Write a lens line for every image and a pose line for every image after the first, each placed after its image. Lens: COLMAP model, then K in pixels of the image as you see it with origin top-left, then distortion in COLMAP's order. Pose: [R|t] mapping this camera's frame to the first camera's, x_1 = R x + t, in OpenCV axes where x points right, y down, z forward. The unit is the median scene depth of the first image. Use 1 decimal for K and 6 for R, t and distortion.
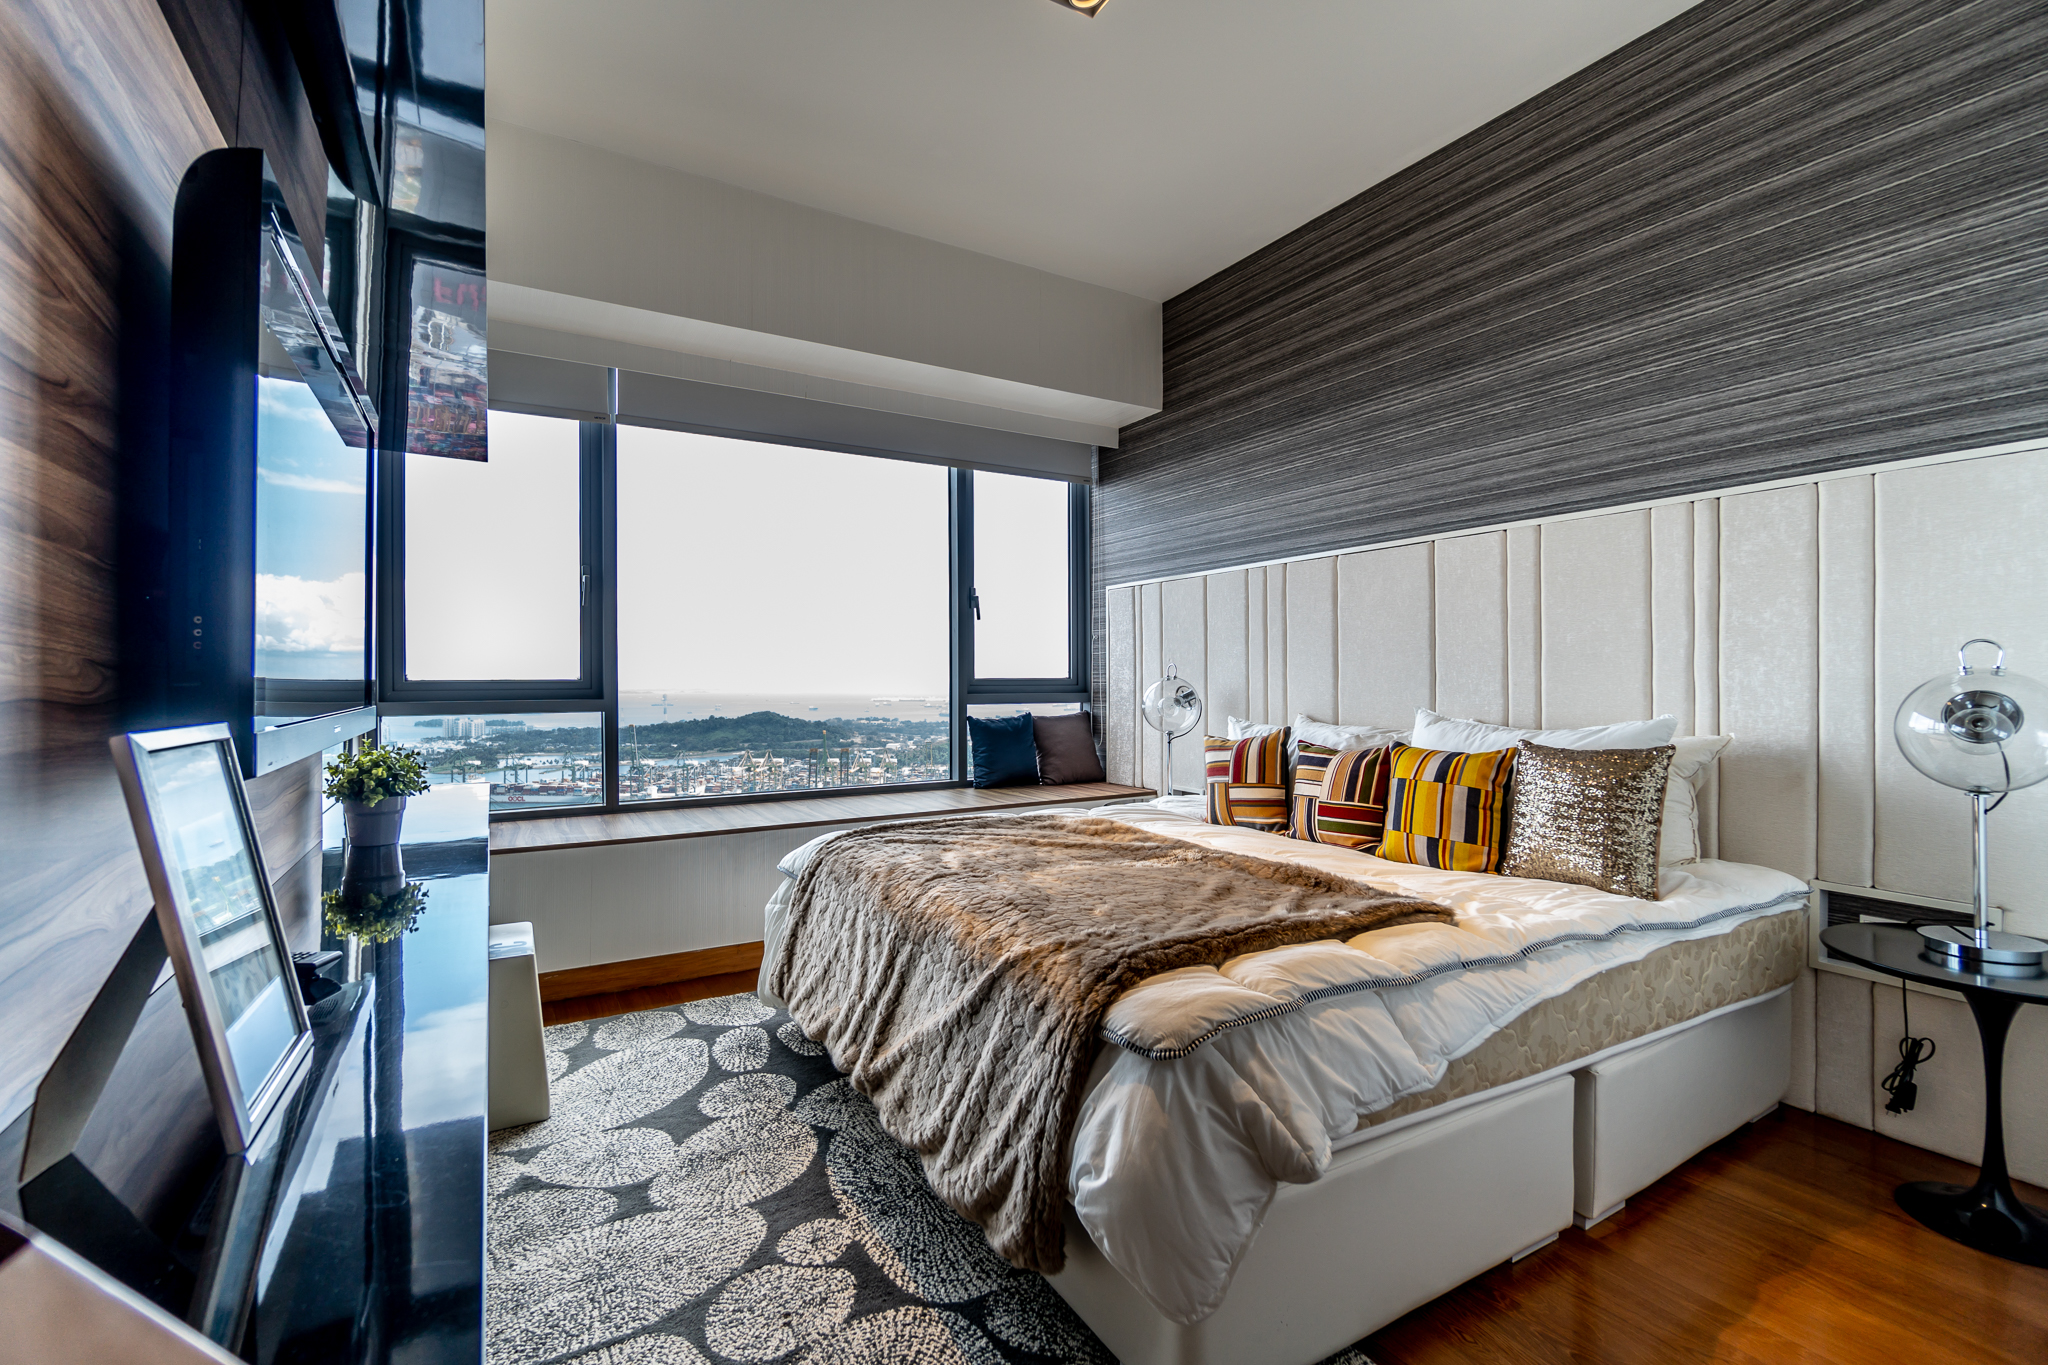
lens RADIAL K [[889.0, 0, 1019.0], [0, 889.0, 677.7], [0, 0, 1]] dist [-0.009086, 0.000111]
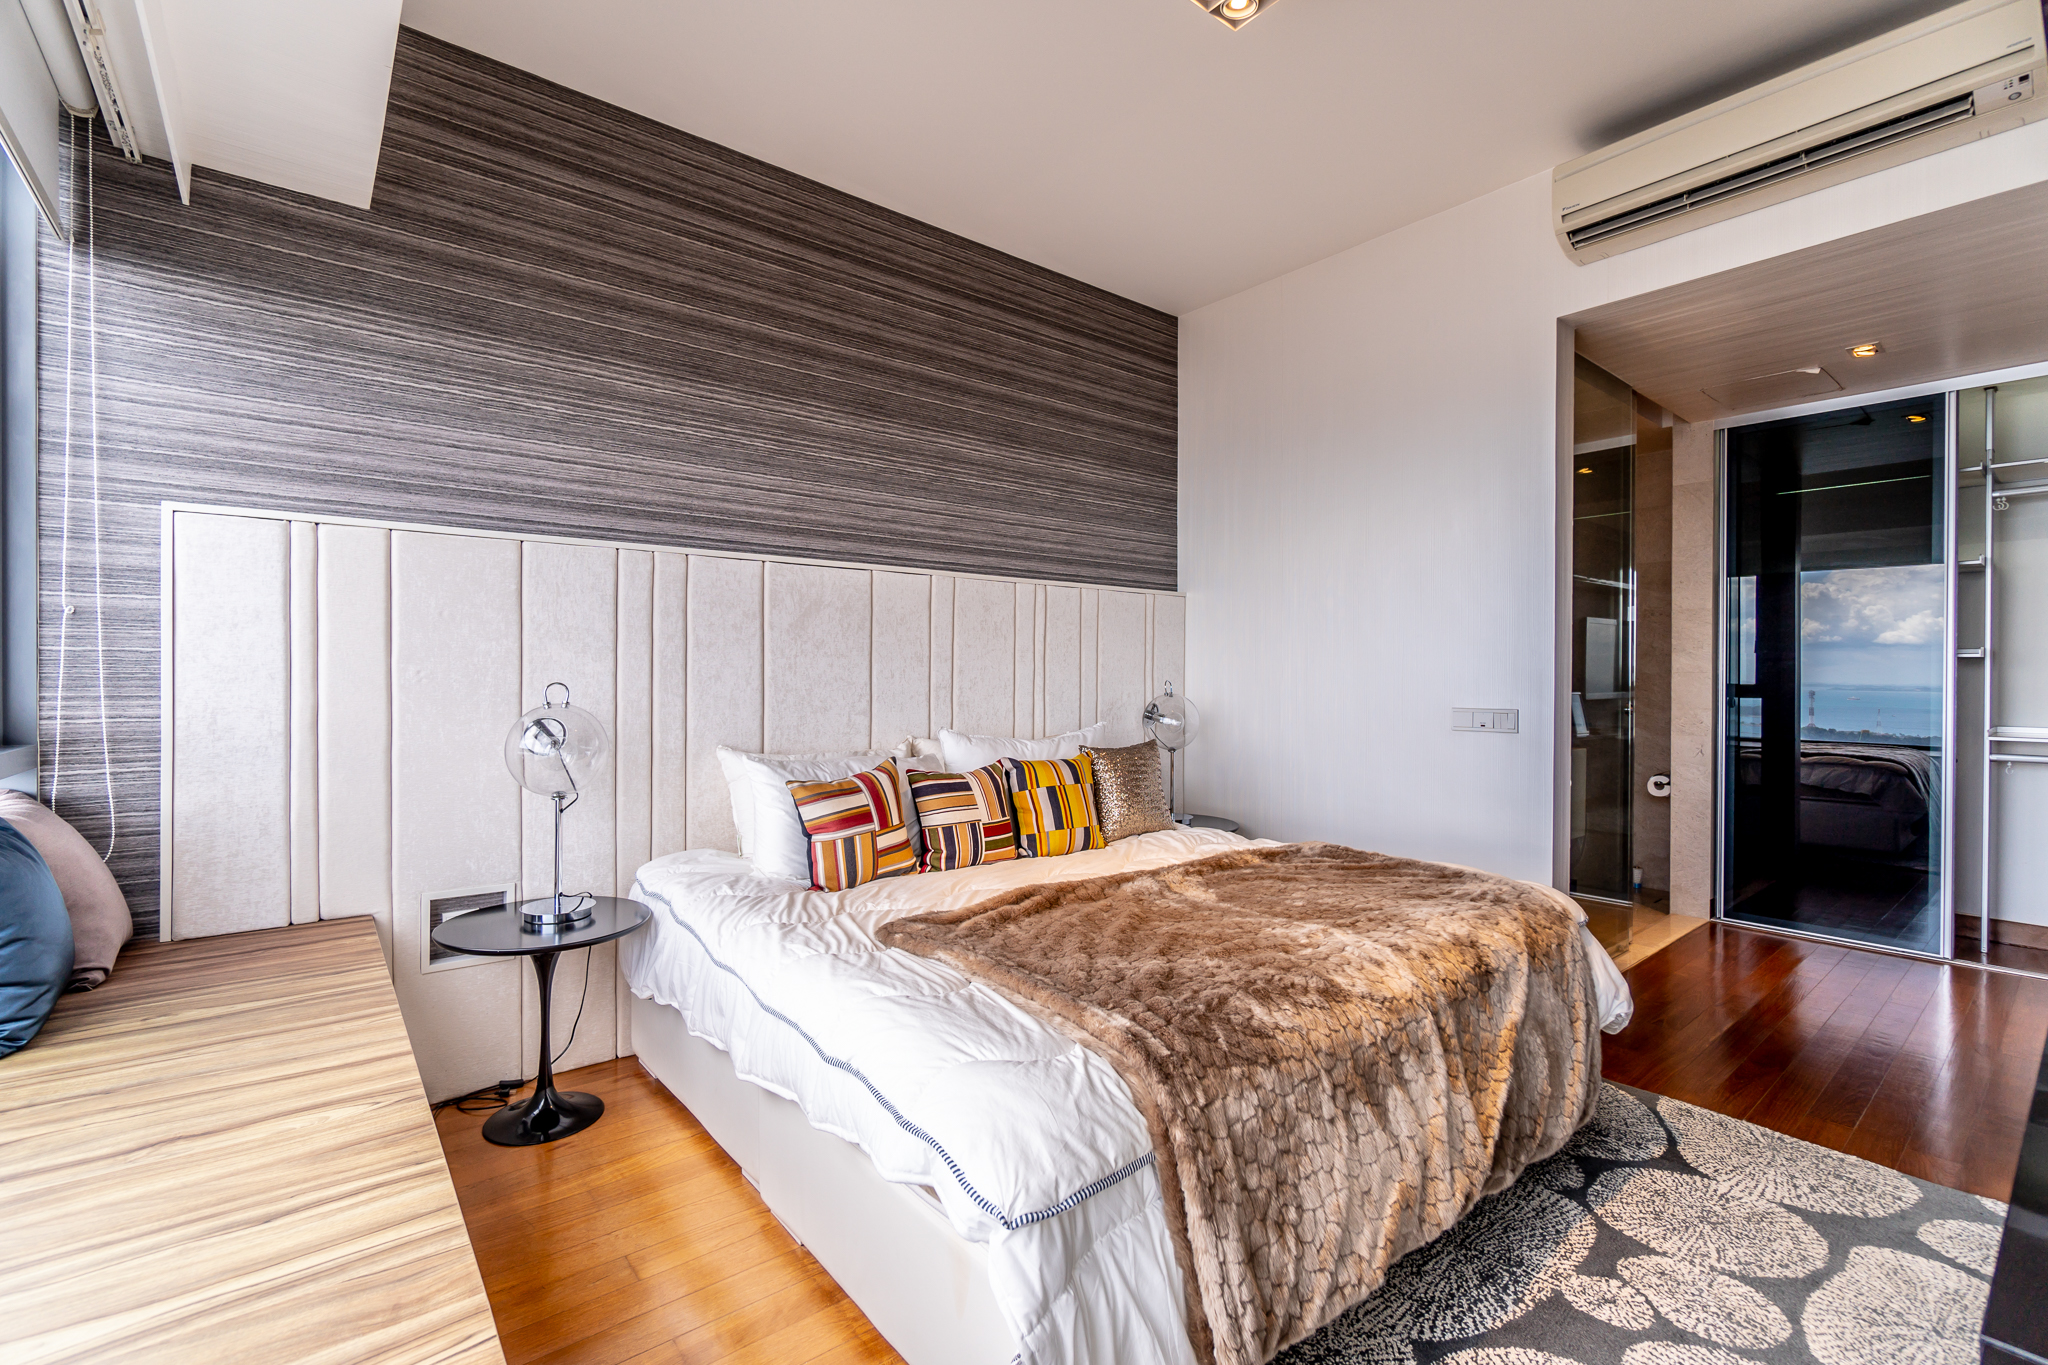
lens RADIAL K [[889.0, 0, 1035.5], [0, 889.0, 691.6], [0, 0, 1]] dist [-0.009086, 0.000111]
pose [[-0.143181, 0.009023, 0.989655, -0.610371], [0.009862, 0.999922, -0.007690, -0.002451], [-0.989647, 0.008659, -0.143259, 0.984859]]
